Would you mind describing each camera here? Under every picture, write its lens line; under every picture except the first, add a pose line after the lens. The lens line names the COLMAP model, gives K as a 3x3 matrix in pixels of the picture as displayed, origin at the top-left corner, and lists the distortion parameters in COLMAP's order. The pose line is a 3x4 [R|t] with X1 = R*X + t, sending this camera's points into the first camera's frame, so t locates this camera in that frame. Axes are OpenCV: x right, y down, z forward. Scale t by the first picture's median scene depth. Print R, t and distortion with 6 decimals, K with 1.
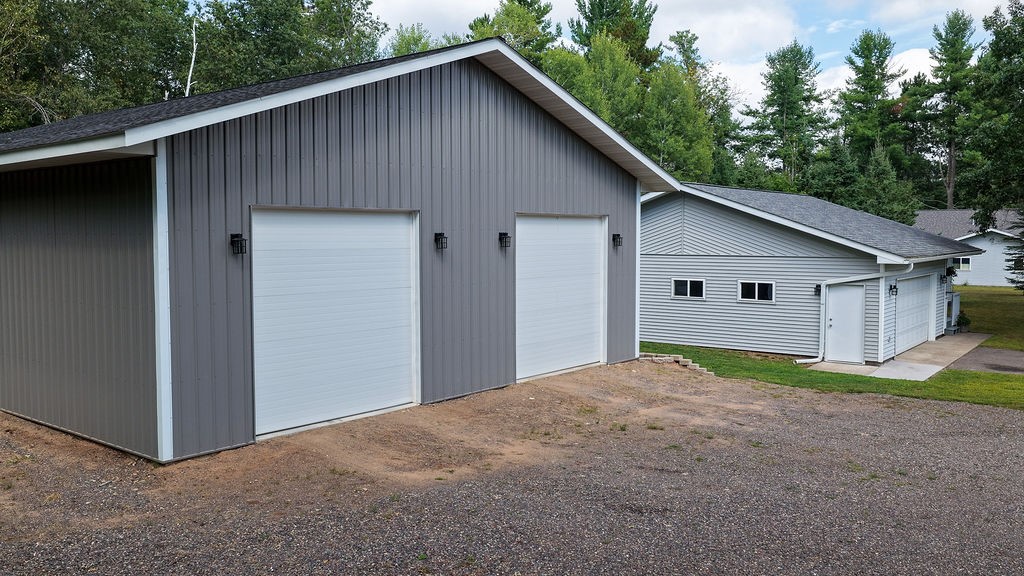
lens RADIAL K [[830.5, 0, 512.9], [0, 830.5, 288.7], [0, 0, 1]] dist [0.007743, 0.006026]
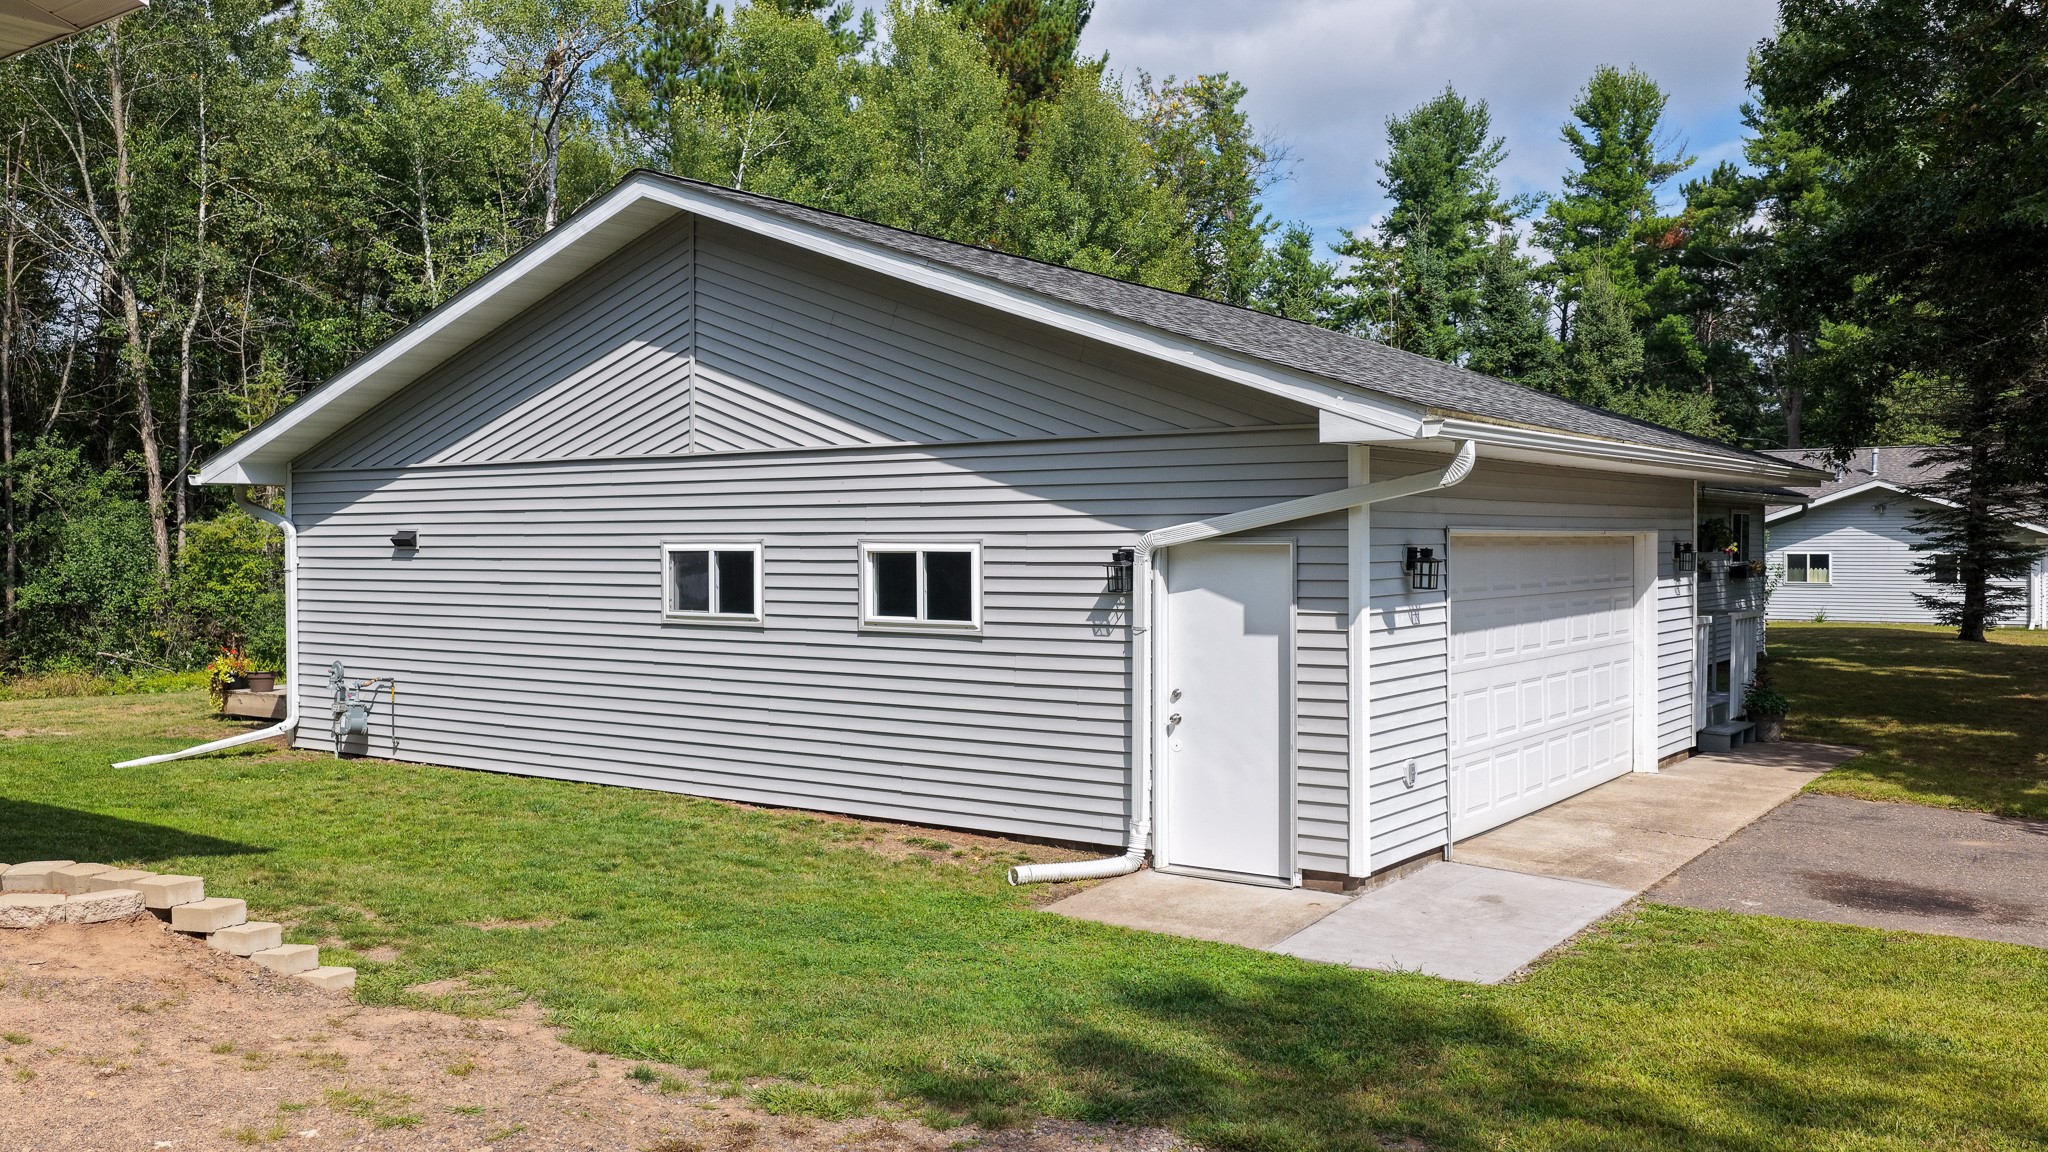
lens RADIAL K [[1661.0, 0, 1021.6], [0, 1661.0, 571.4], [0, 0, 1]] dist [0.007743, 0.006026]
pose [[0.999379, -0.002184, 0.035175, 0.077780], [0.003909, 0.998788, -0.049062, 0.006022], [-0.035026, 0.049169, 0.998176, 0.125812]]
